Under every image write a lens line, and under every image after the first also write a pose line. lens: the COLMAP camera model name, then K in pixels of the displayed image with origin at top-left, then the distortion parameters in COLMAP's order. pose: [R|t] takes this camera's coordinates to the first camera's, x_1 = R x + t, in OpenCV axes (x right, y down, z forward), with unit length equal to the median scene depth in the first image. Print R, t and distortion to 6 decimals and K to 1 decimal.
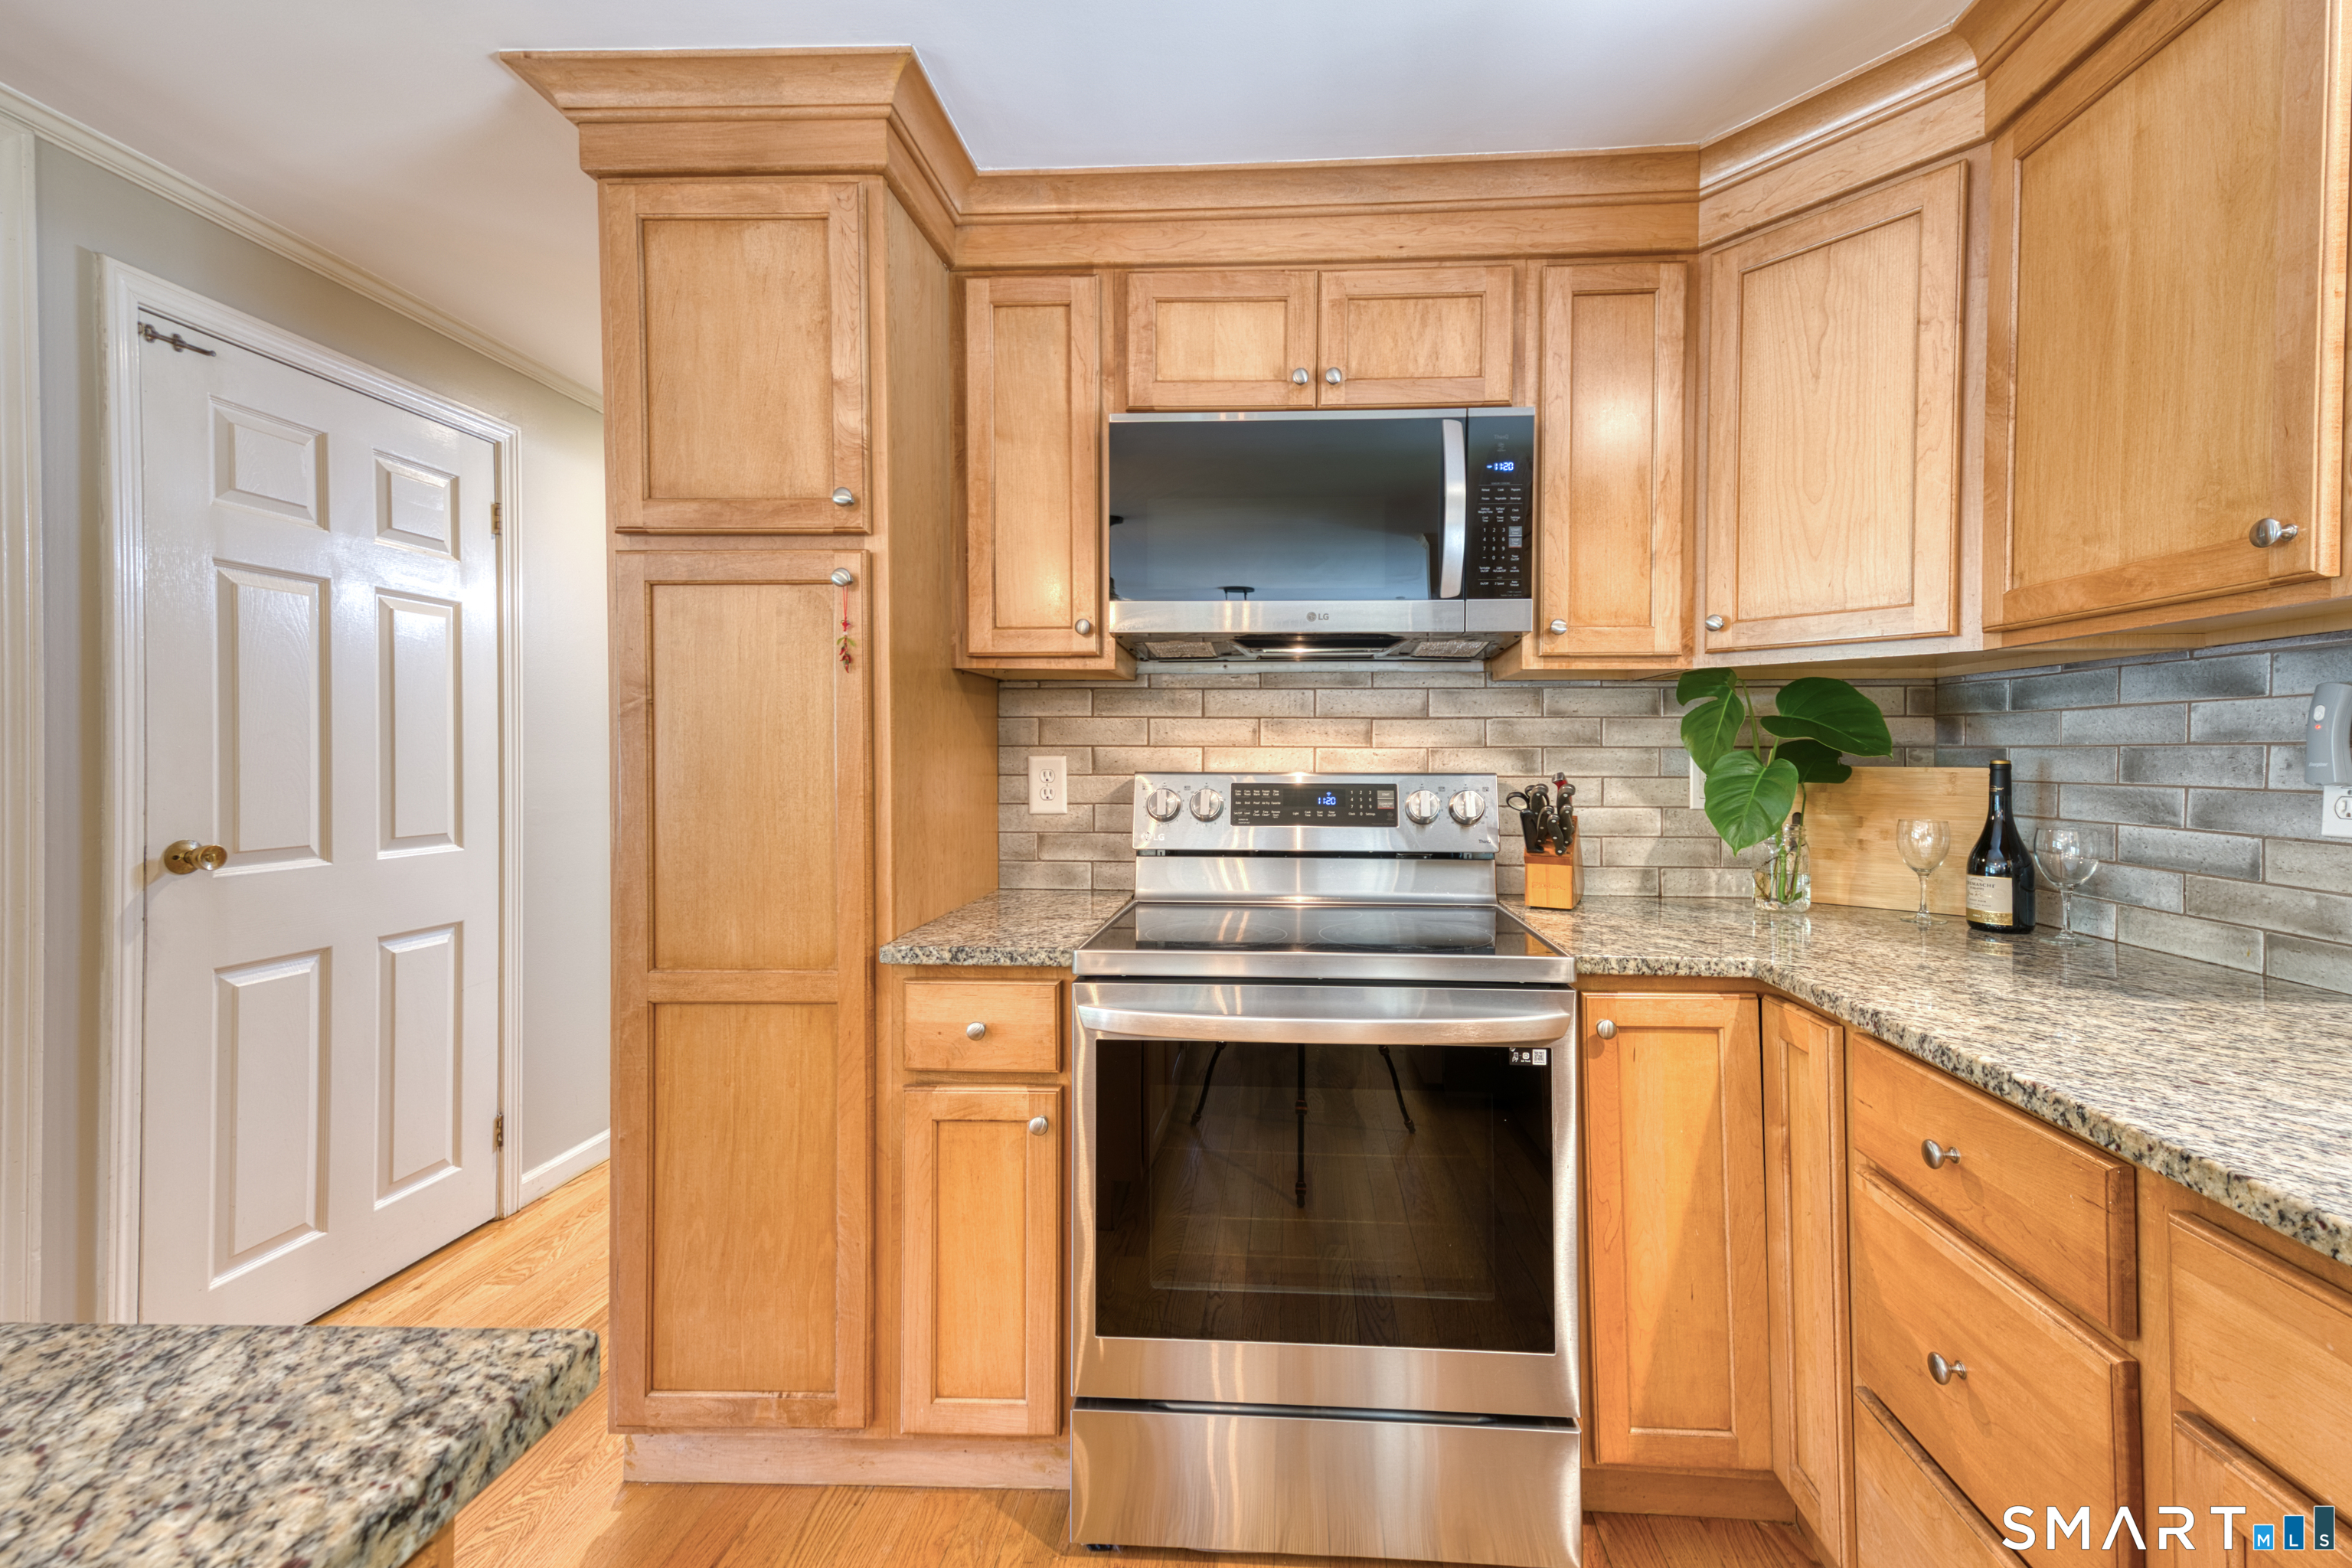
lens RADIAL K [[1040.4, 0, 1231.2], [0, 1040.4, 757.2], [0, 0, 1]] dist [0.043651, -0.003459]
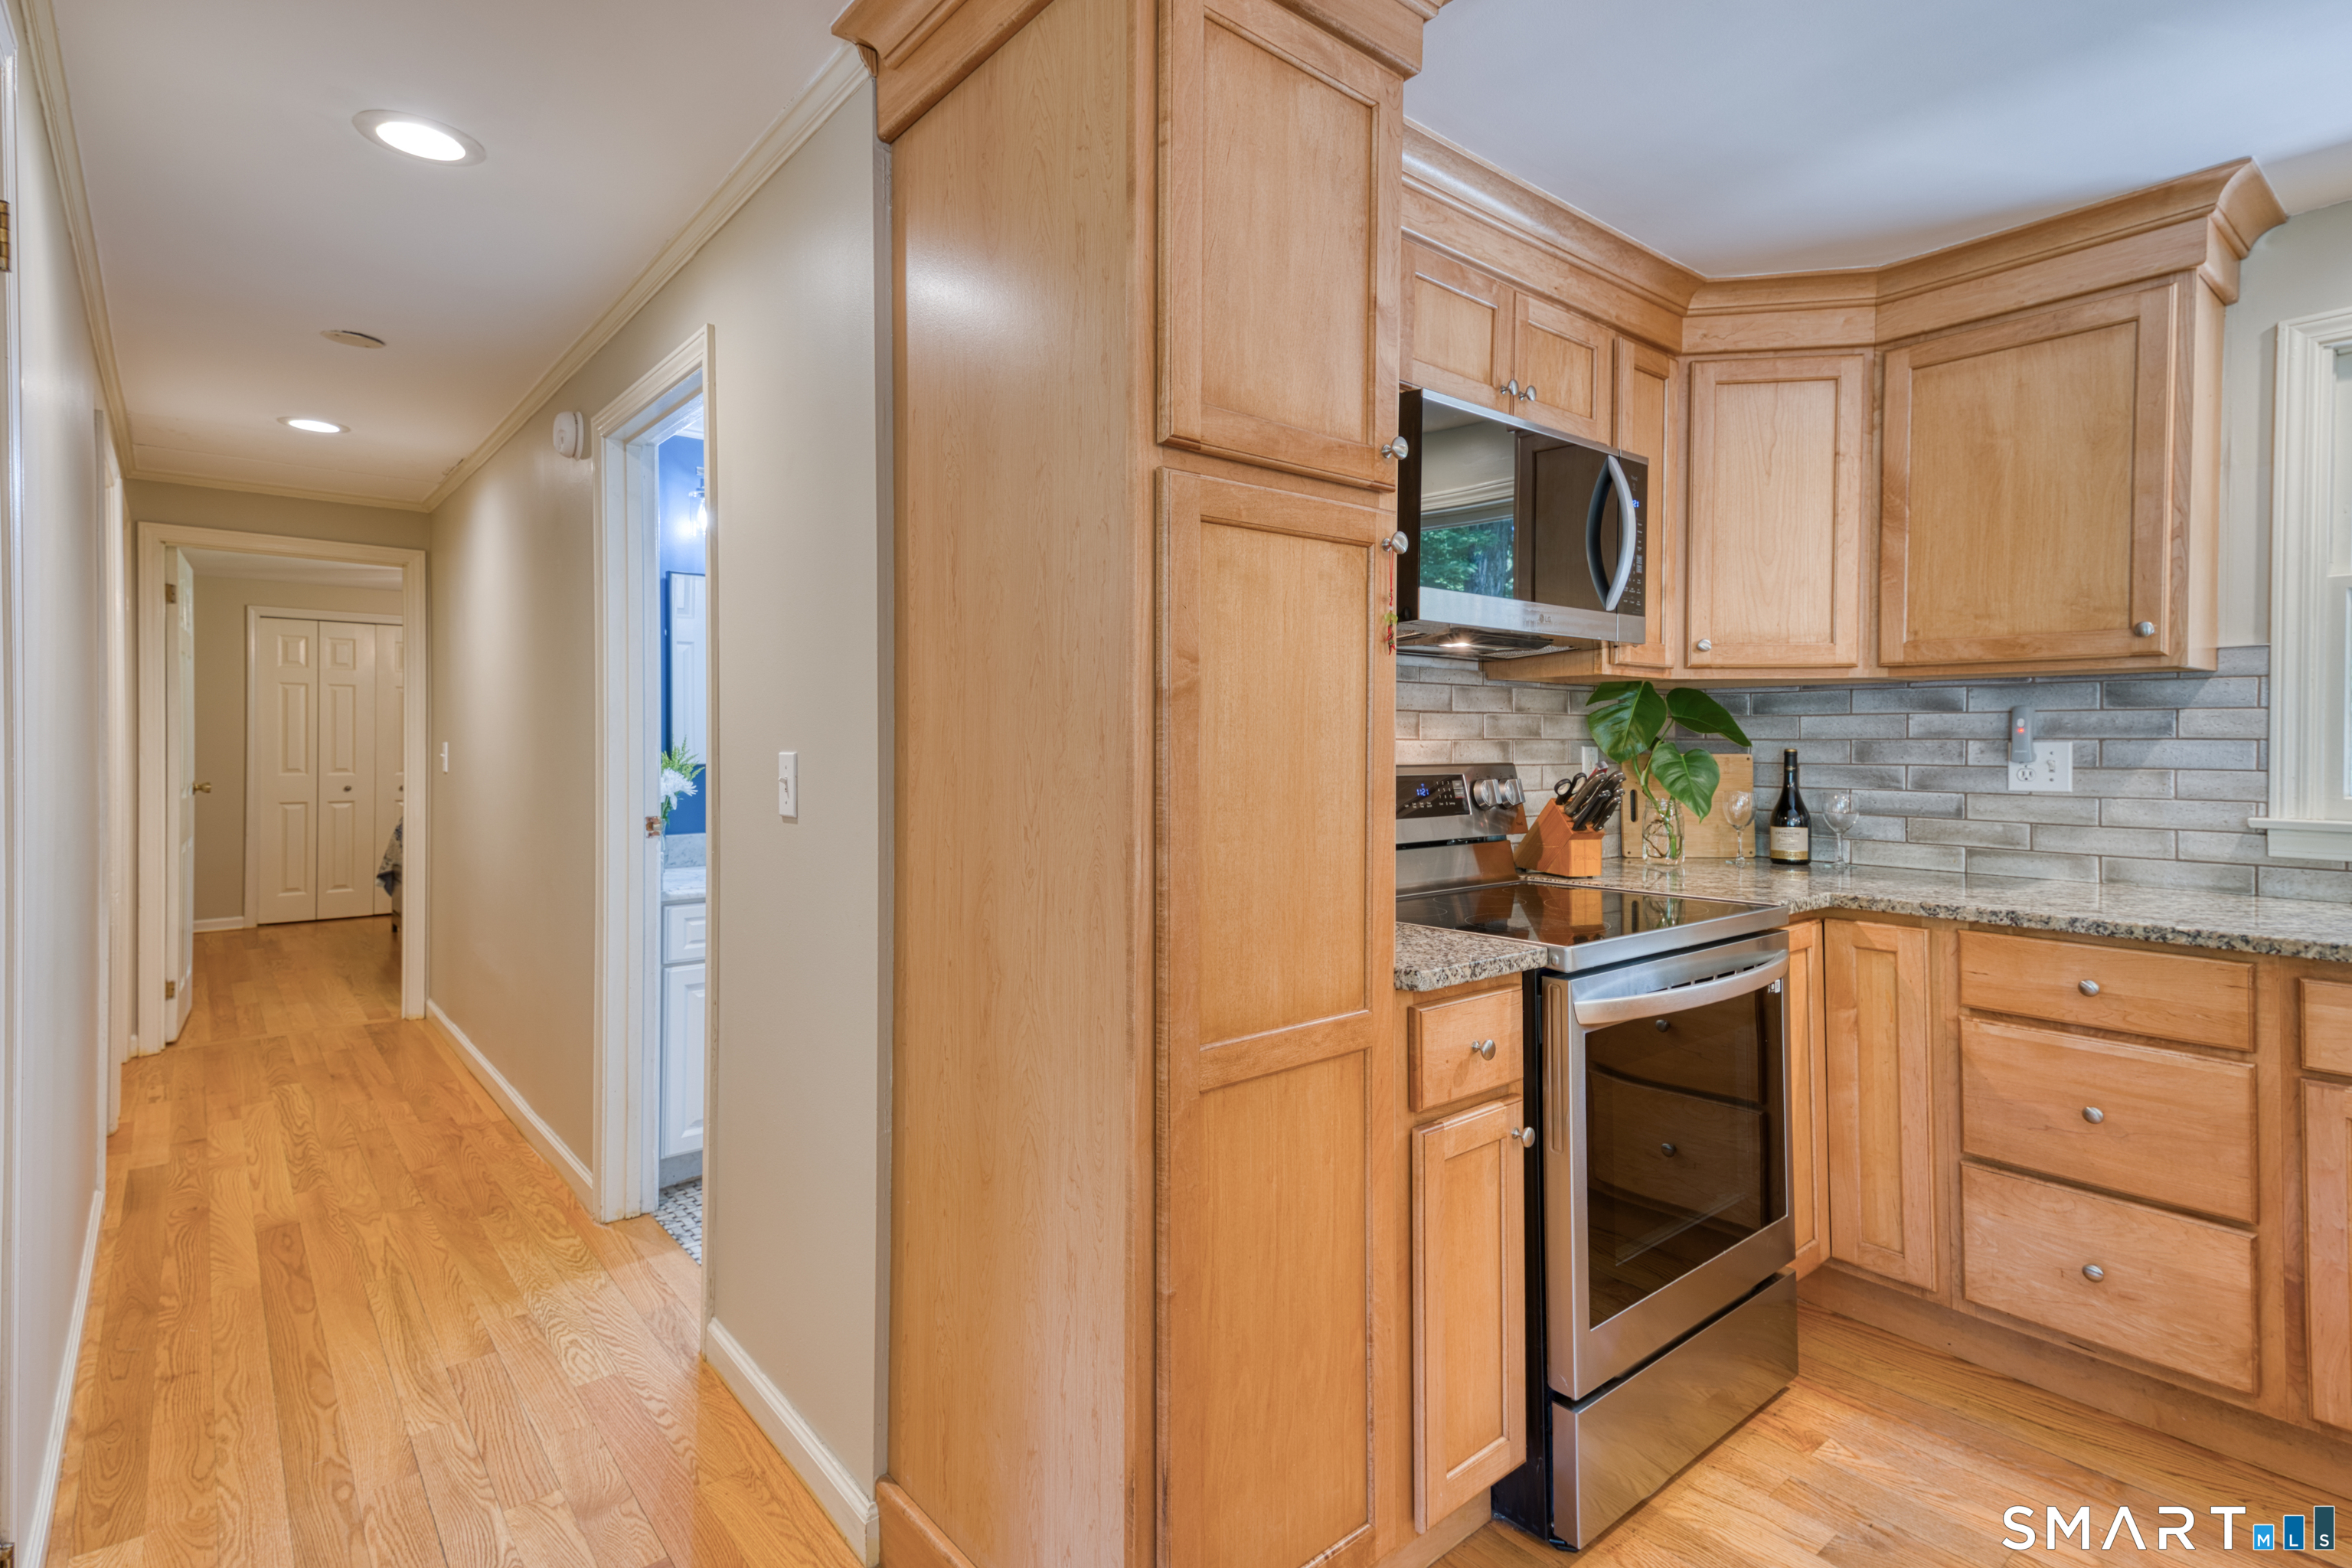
lens RADIAL K [[1184.0, 0, 1239.9], [0, 1184.0, 740.3], [0, 0, 1]] dist [0.063790, -0.017729]
pose [[0.710286, -0.000831, 0.703913, -1.100114], [0.002313, 0.999997, -0.001154, -0.010116], [-0.703910, 0.002448, 0.710285, 0.393773]]
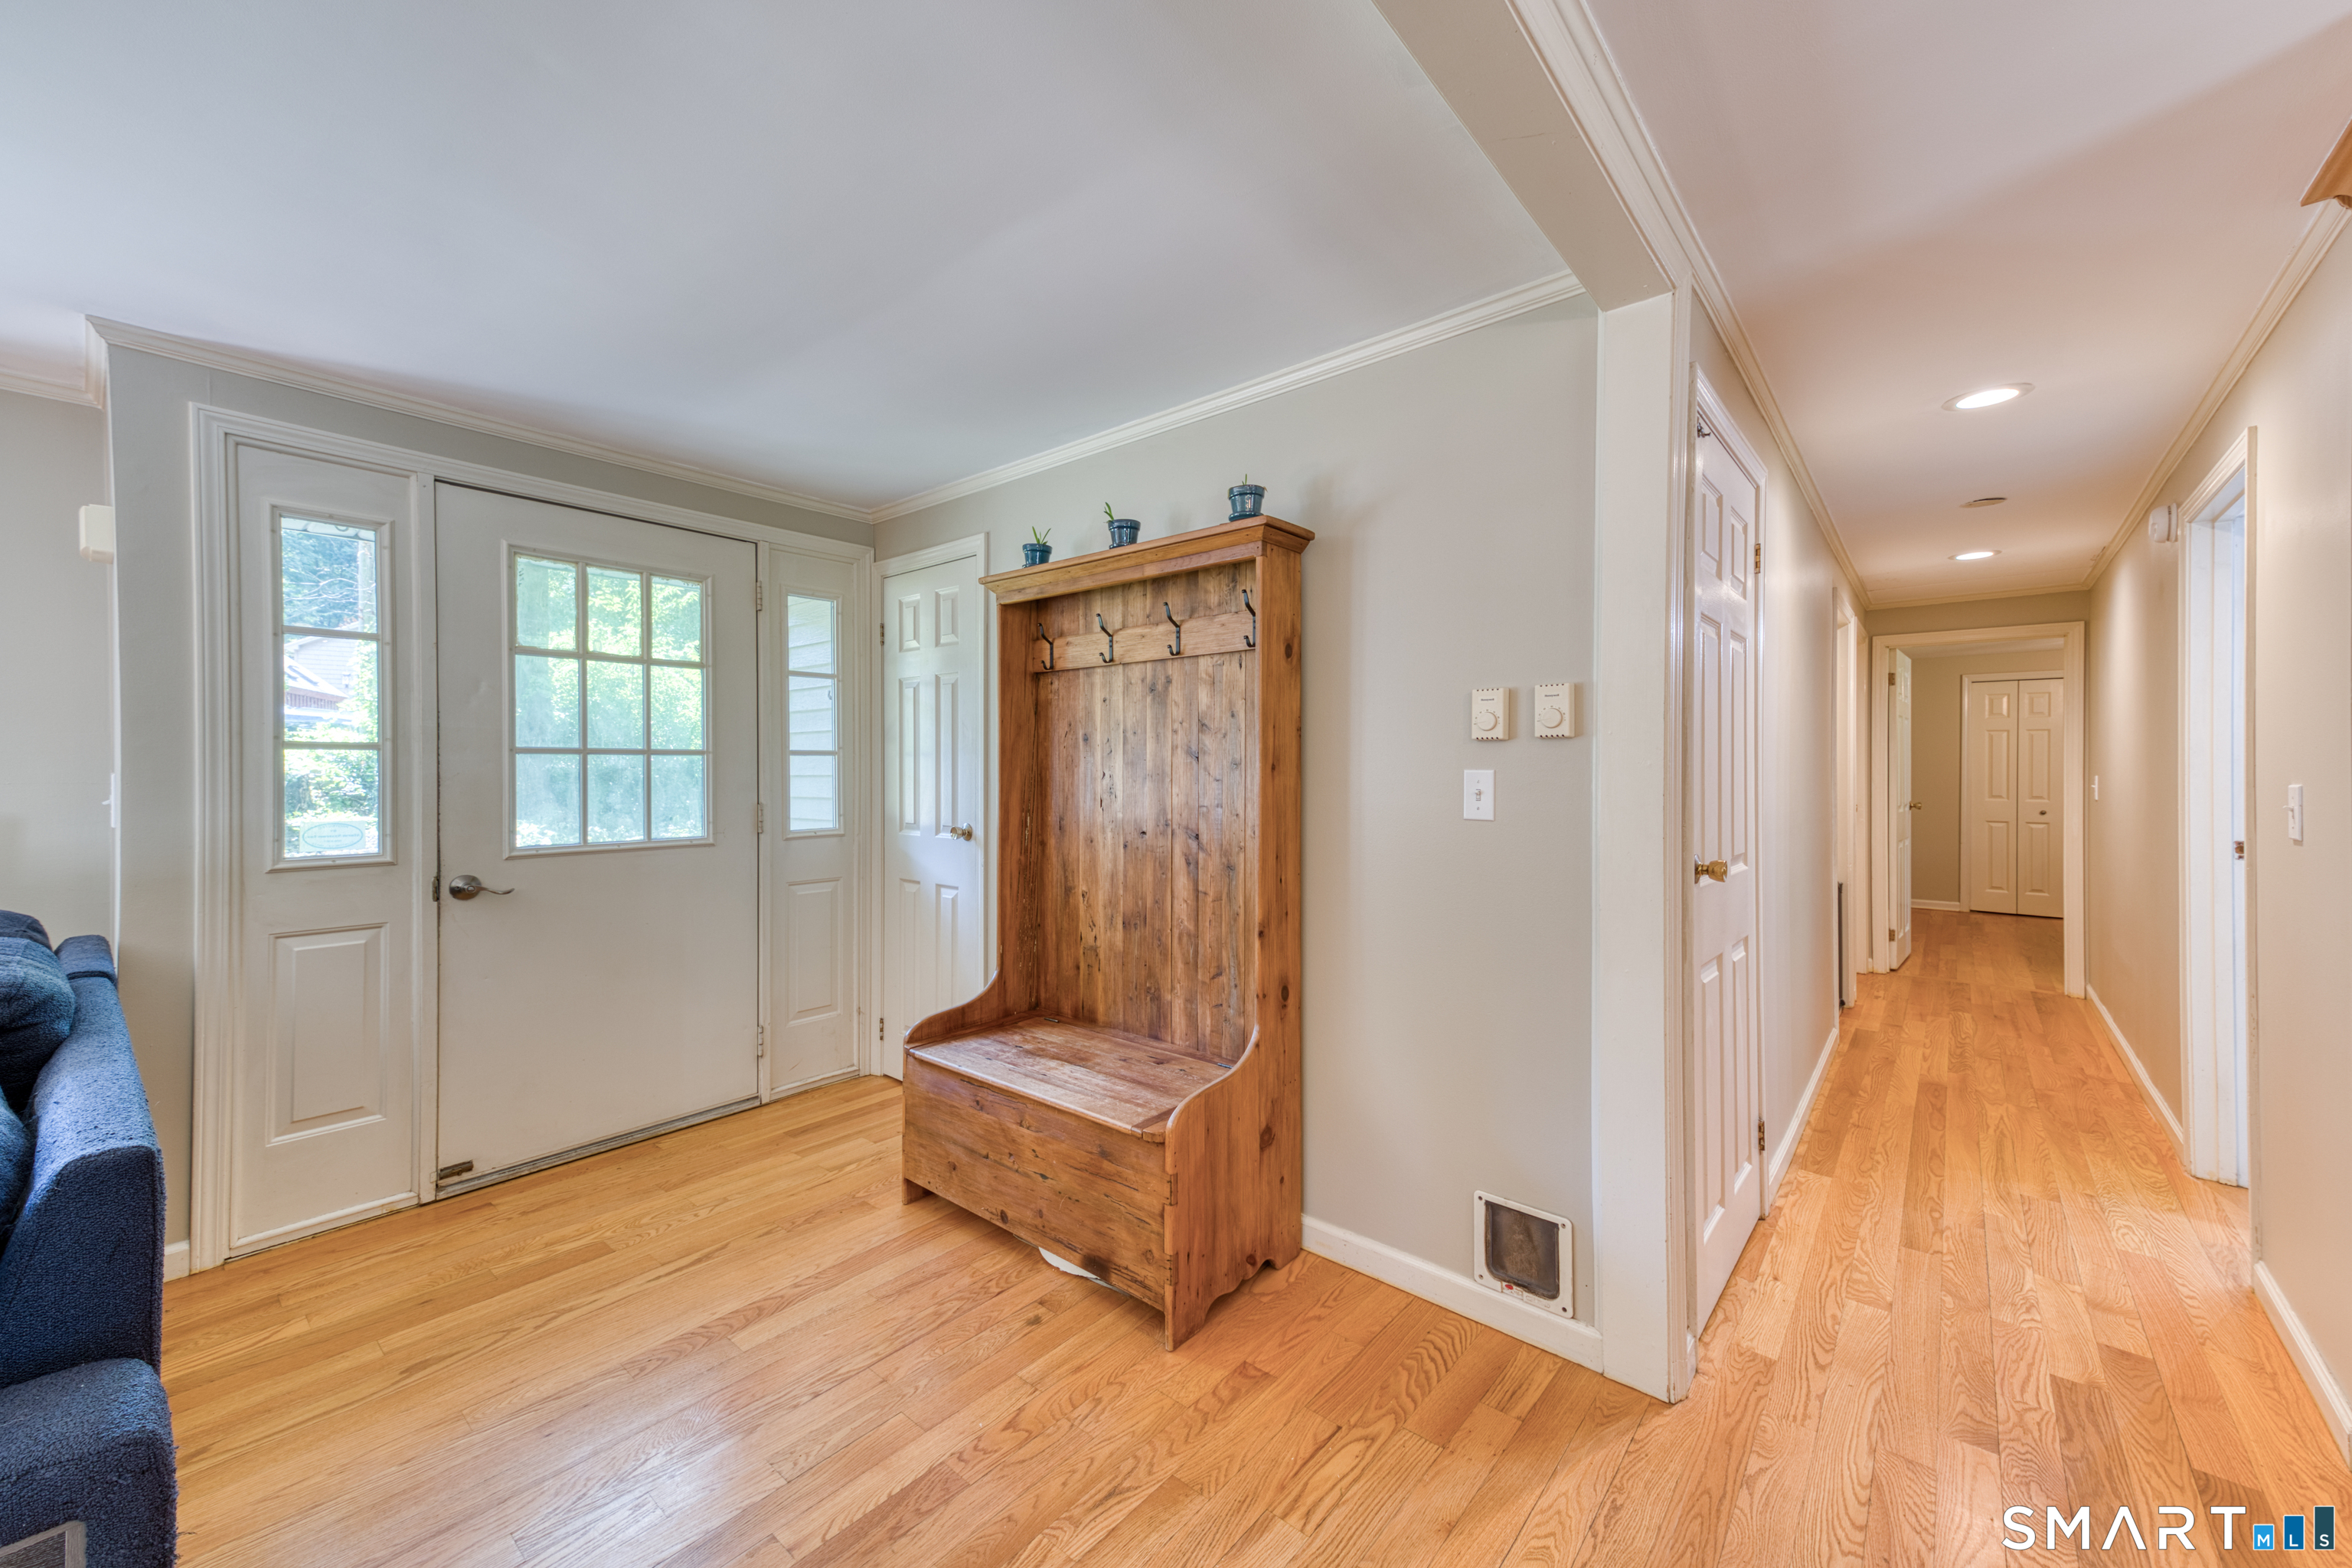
lens RADIAL K [[887.4, 0, 1216.4], [0, 887.4, 780.2], [0, 0, 1]] dist [0.032354, -0.002585]
pose [[0.829302, 0.003306, -0.558791, -1.013589], [-0.000822, 0.999989, 0.004696, -0.009702], [0.558801, -0.003435, 0.829295, -0.115791]]
